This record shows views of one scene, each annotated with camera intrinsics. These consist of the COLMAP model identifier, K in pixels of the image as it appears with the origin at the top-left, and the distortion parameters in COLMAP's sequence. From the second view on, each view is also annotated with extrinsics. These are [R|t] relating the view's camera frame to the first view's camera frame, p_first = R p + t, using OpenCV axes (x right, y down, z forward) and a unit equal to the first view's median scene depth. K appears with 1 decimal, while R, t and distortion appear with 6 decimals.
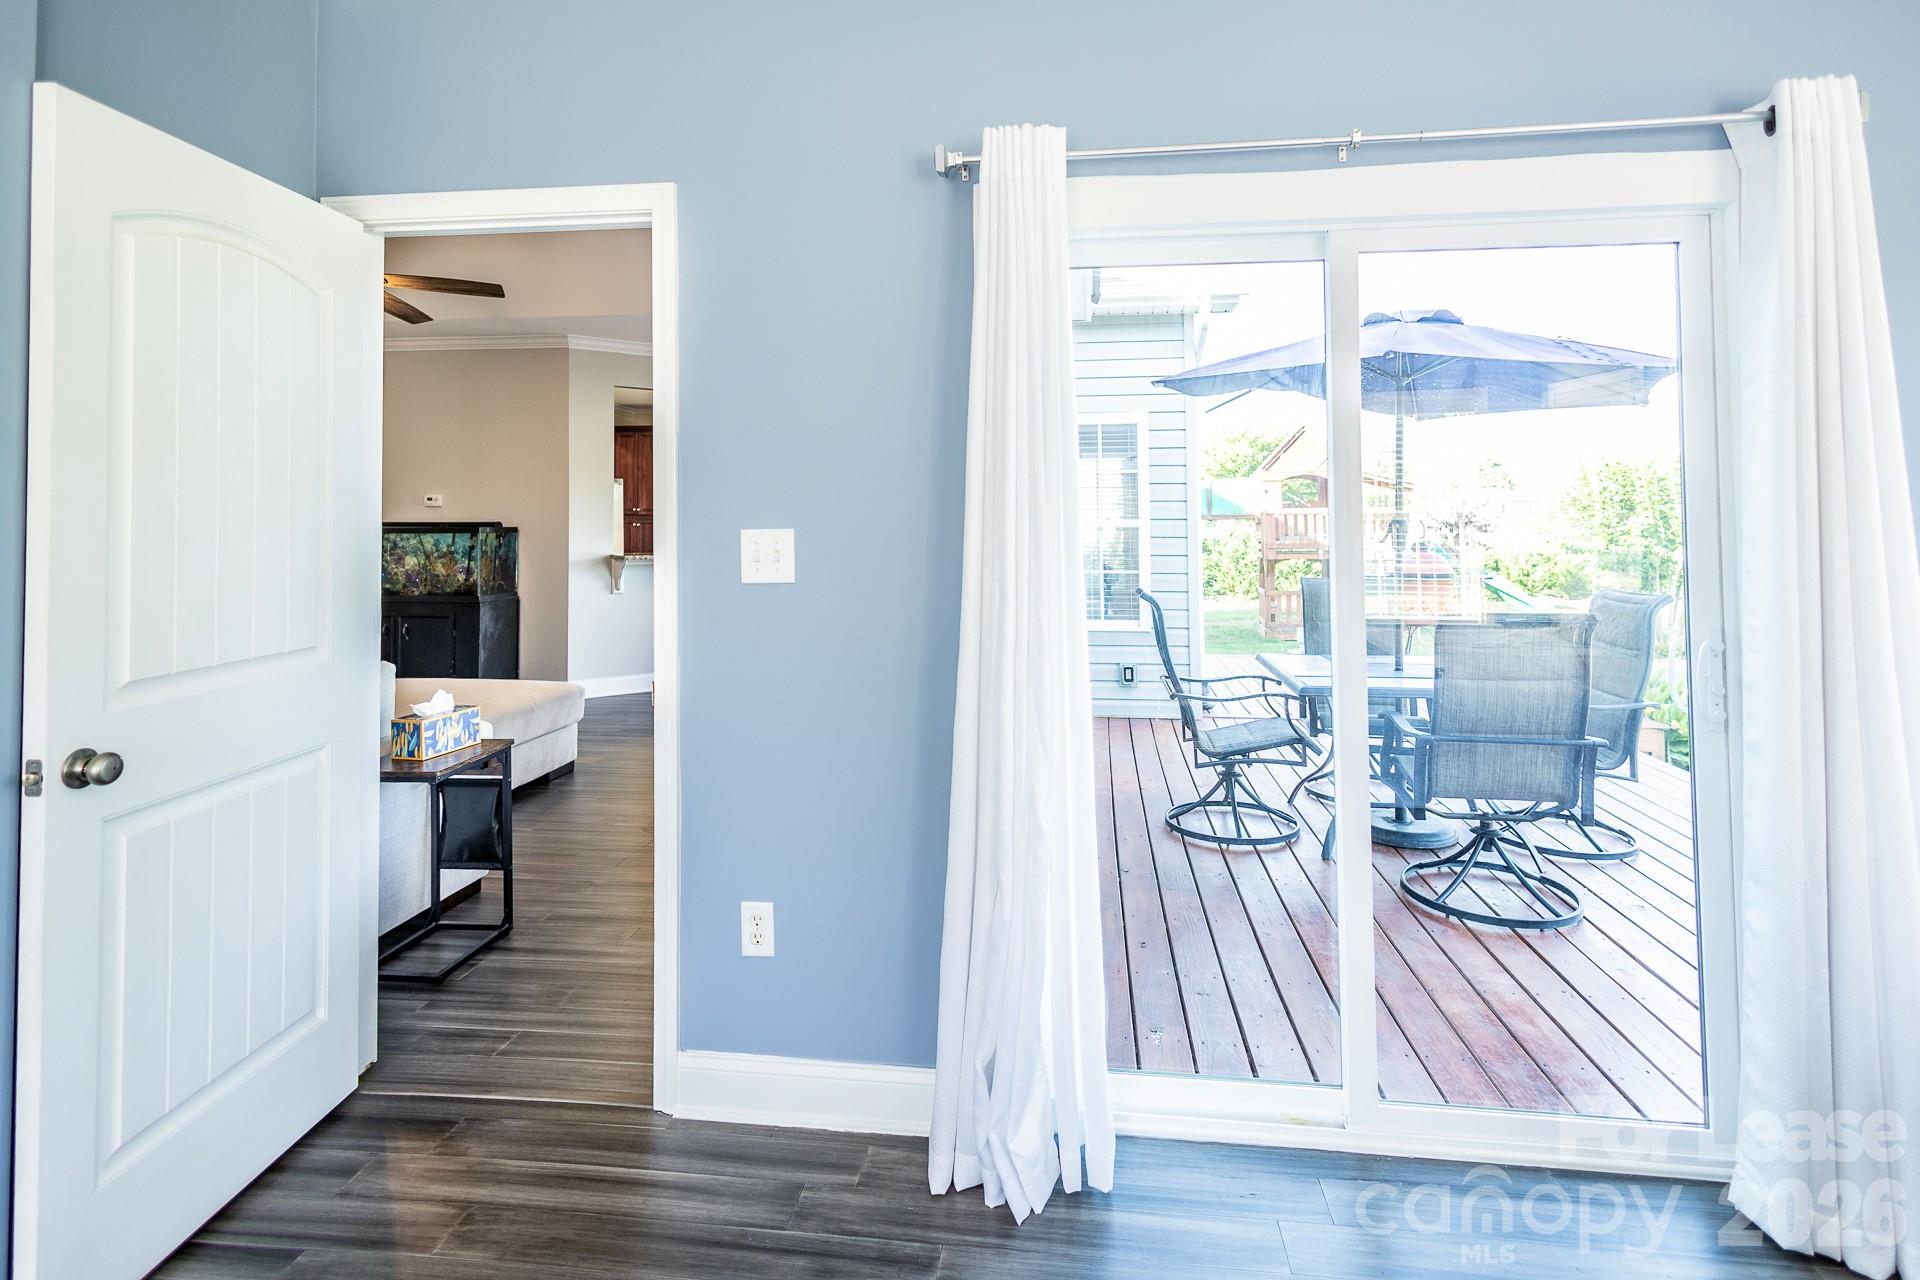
lens RADIAL K [[981.1, 0, 961.8], [0, 981.1, 486.4], [0, 0, 1]] dist [0.003511, 0.000541]
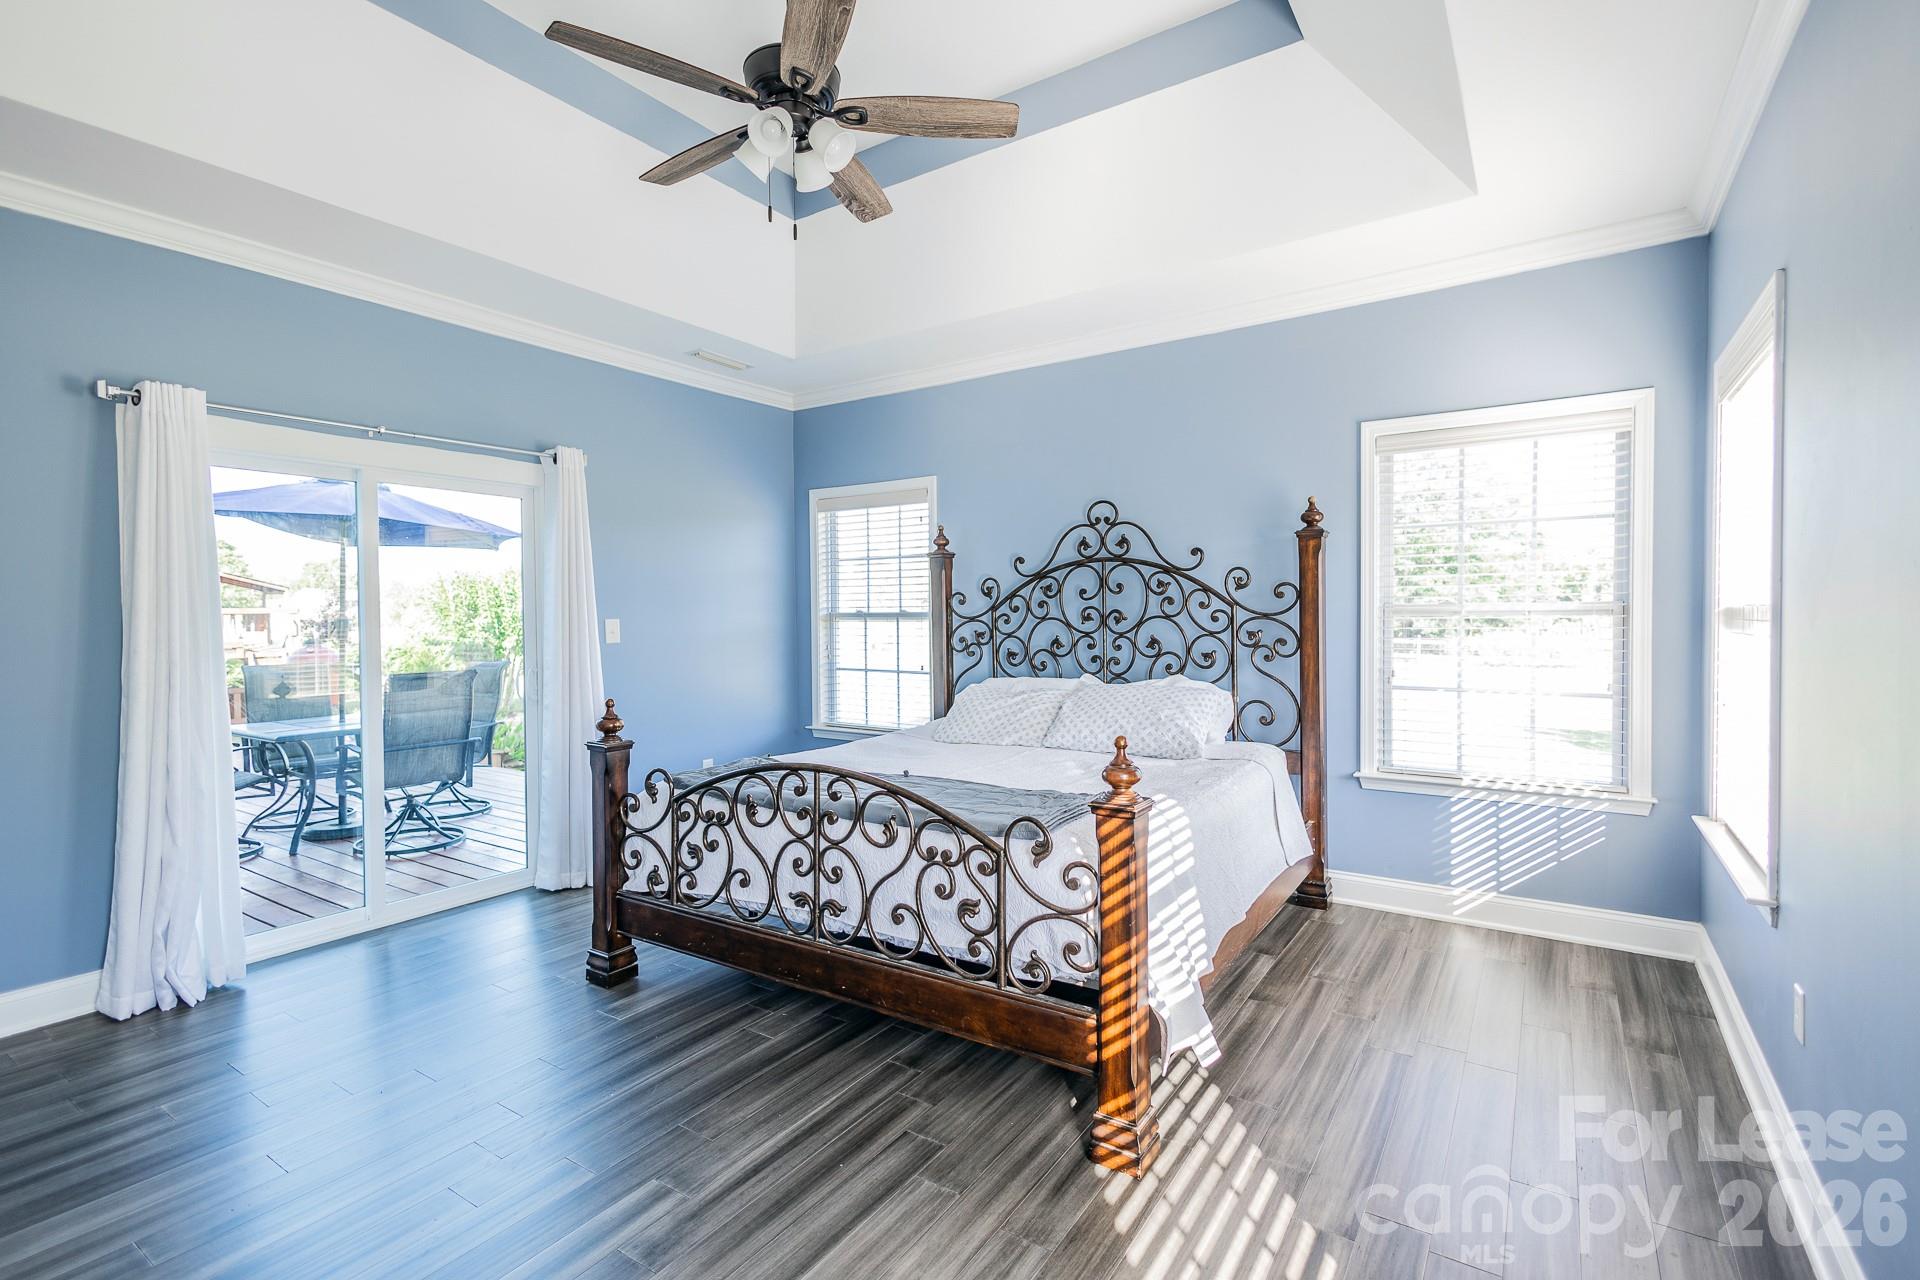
lens RADIAL K [[889.8, 0, 960.0], [0, 889.8, 640.0], [0, 0, 1]] dist [0.002739, 0.000259]
pose [[0.449059, -0.023687, 0.893188, -0.713778], [-0.027608, 0.998803, 0.040368, -0.028480], [-0.893076, -0.042786, 0.447867, -0.907808]]
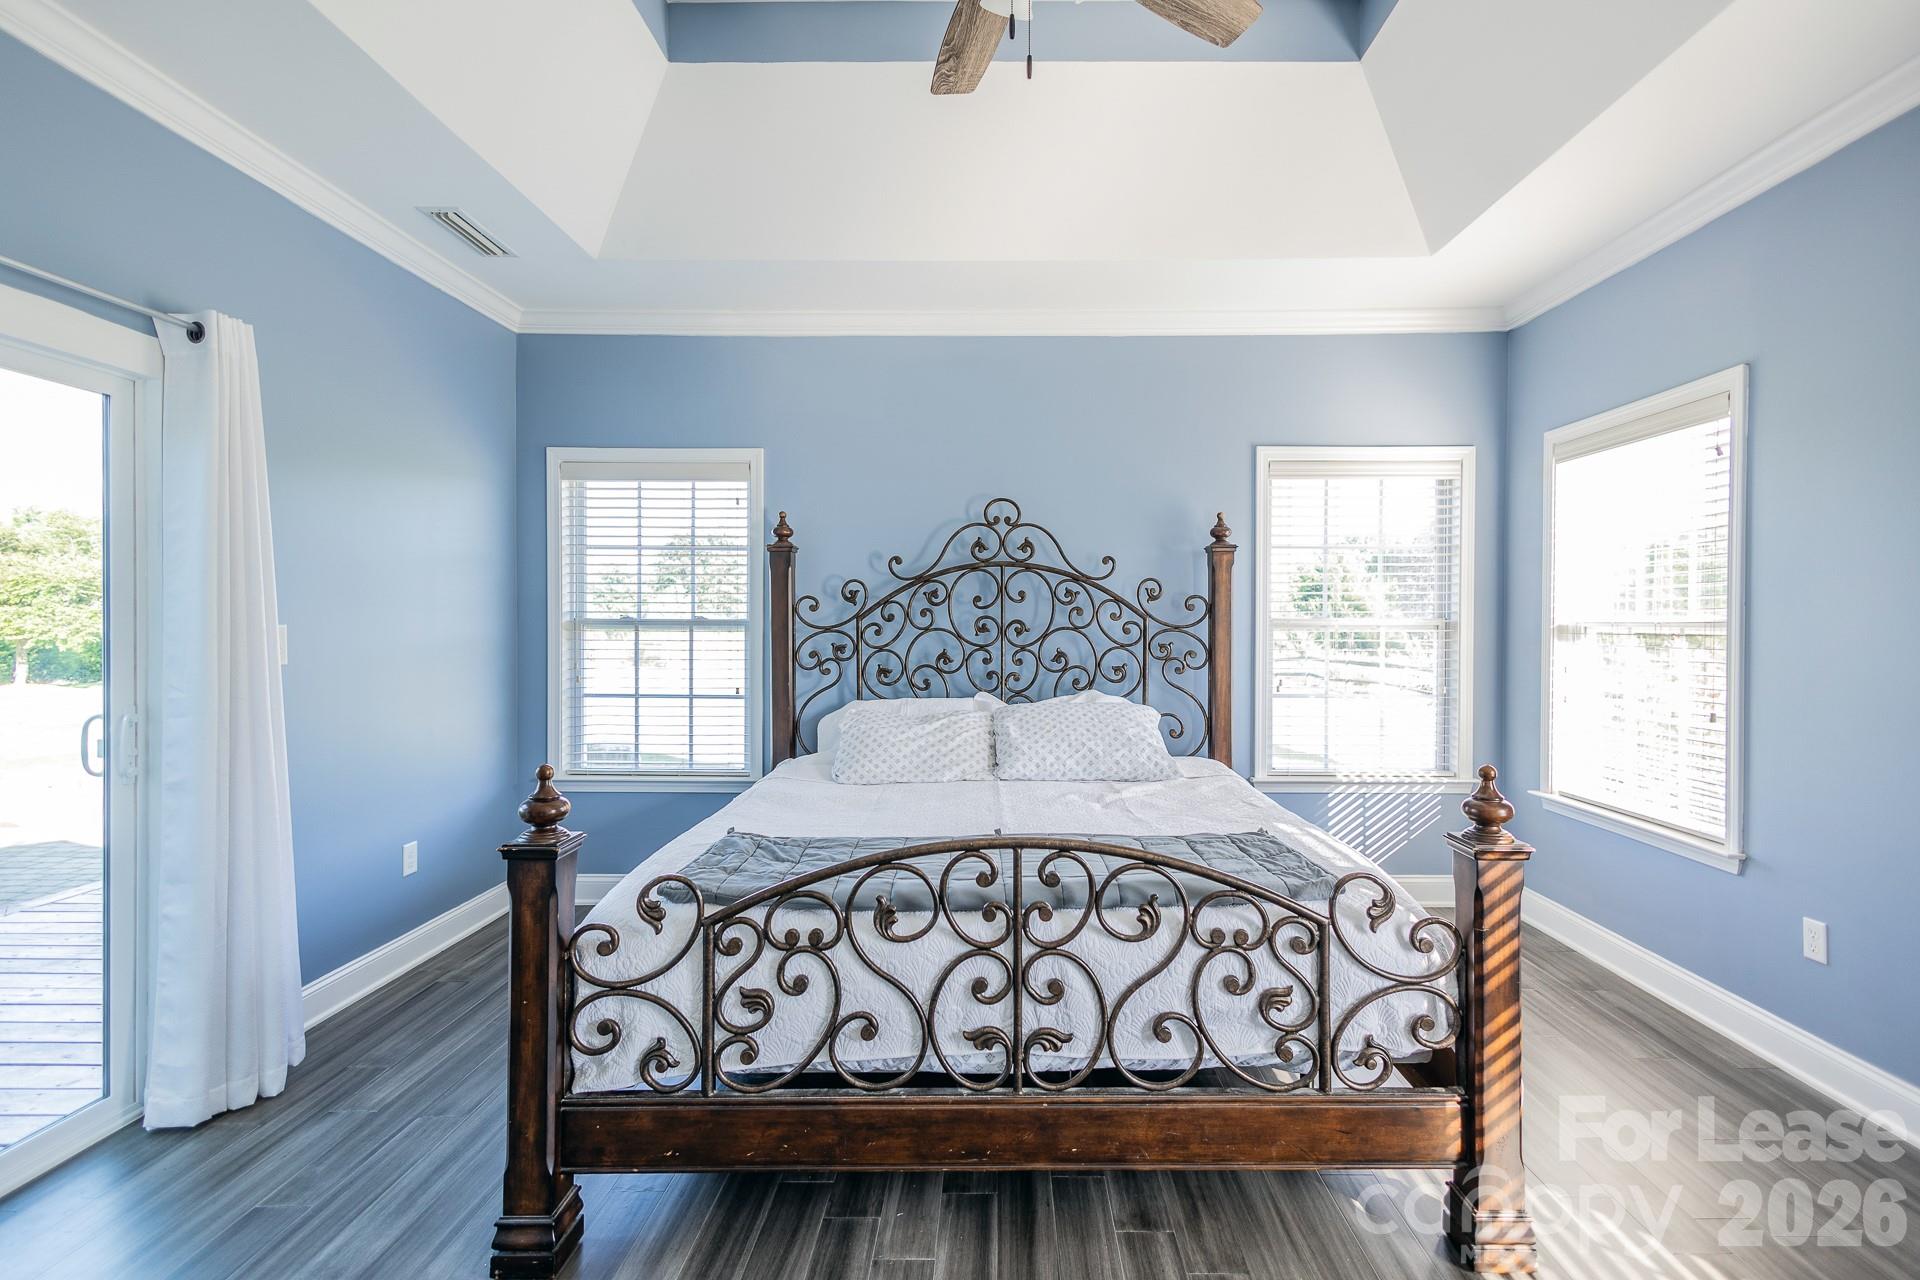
lens RADIAL K [[881.8, 0, 960.0], [0, 881.8, 640.0], [0, 0, 1]] dist [0.010119, -0.000107]
pose [[-0.125783, -0.012825, 0.991975, -0.522101], [-0.039151, 0.999202, 0.007954, 0.007423], [-0.991285, -0.037836, -0.126185, 0.073113]]
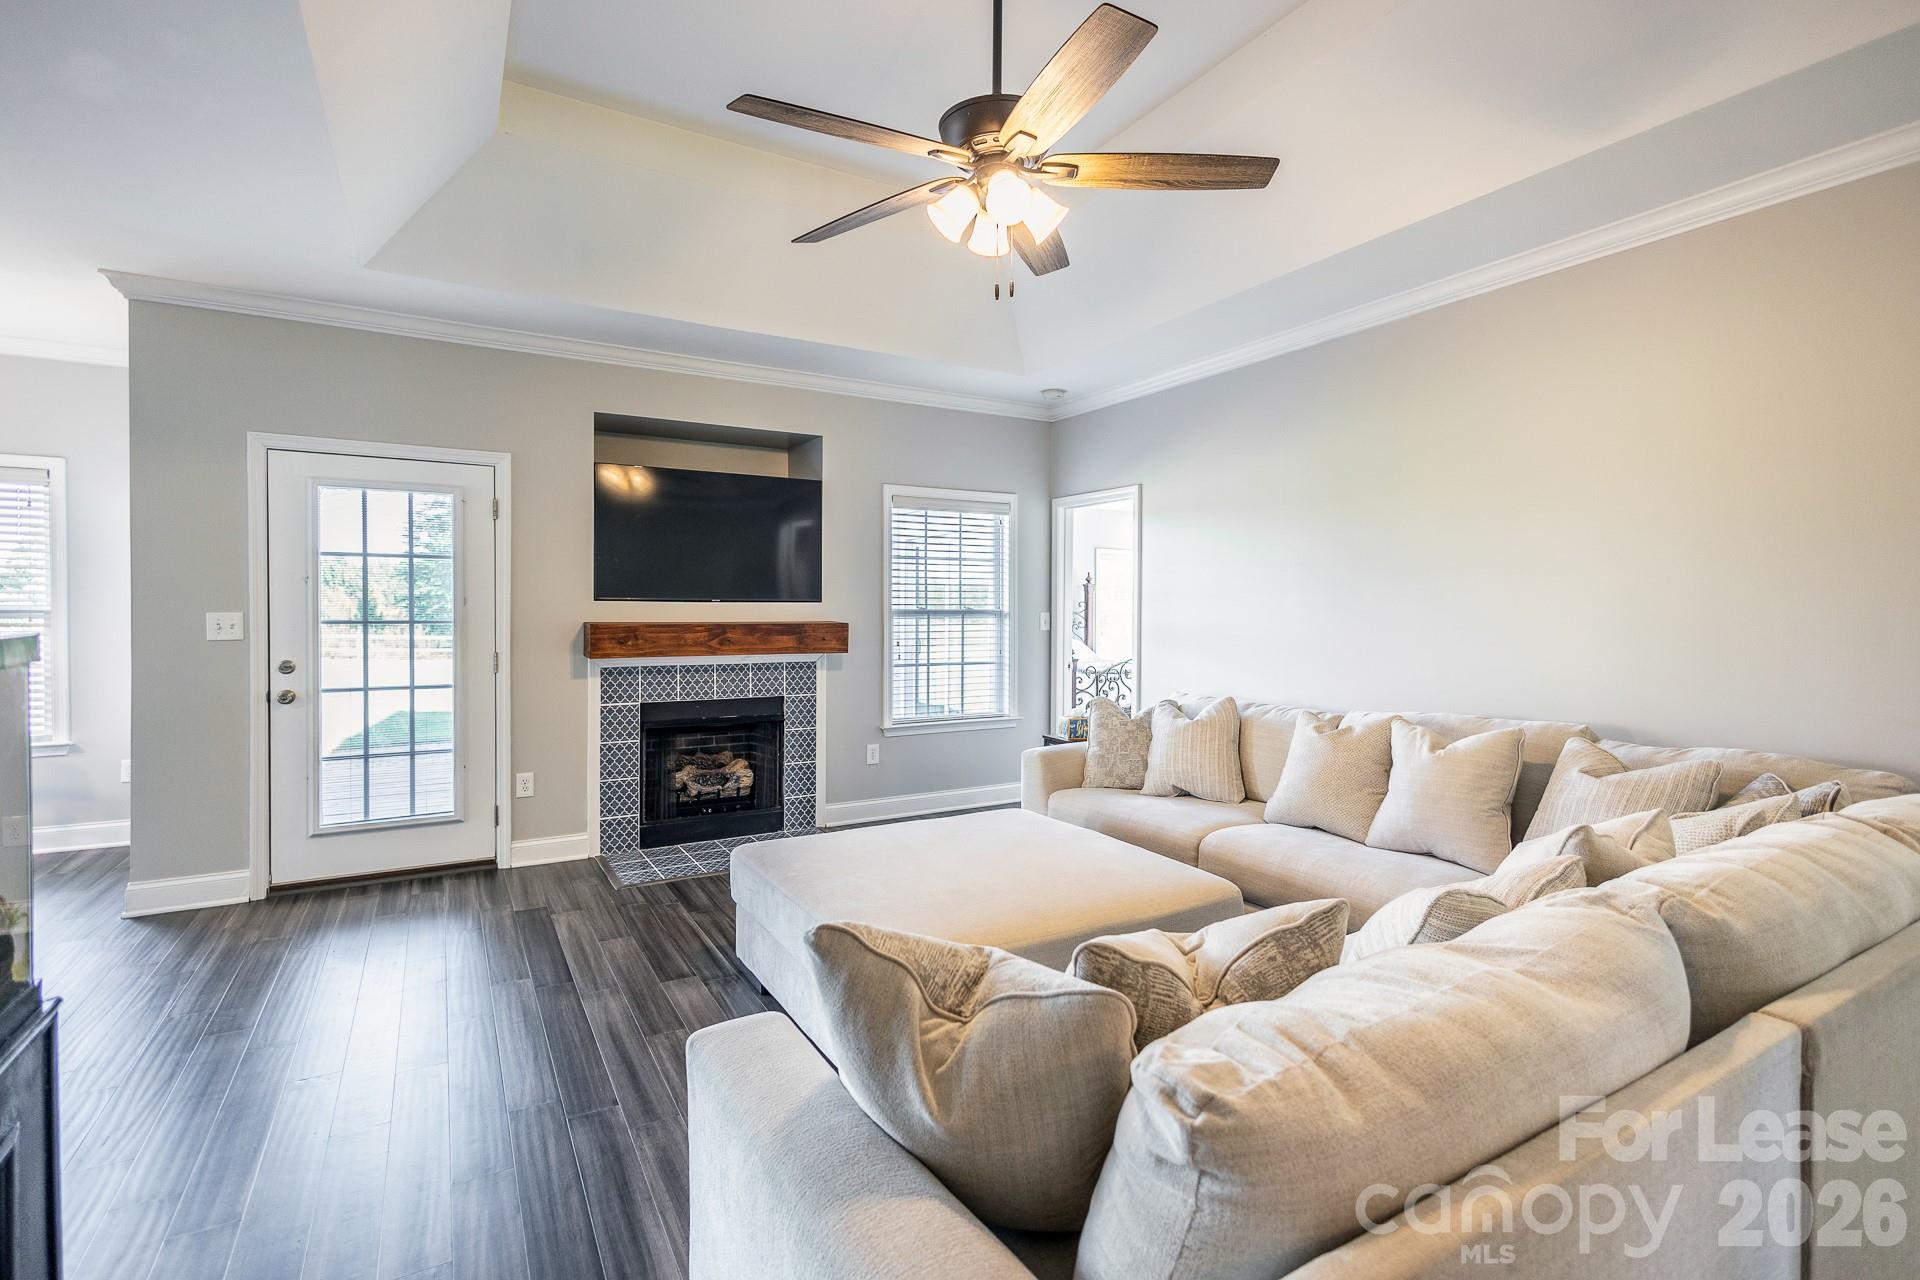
lens RADIAL K [[889.8, 0, 960.0], [0, 889.8, 640.0], [0, 0, 1]] dist [0.002739, 0.000259]
pose [[-0.605754, -0.009810, 0.795592, -2.705508], [-0.026617, 0.999614, -0.007940, 0.193195], [-0.795207, -0.025986, -0.605781, 3.467508]]
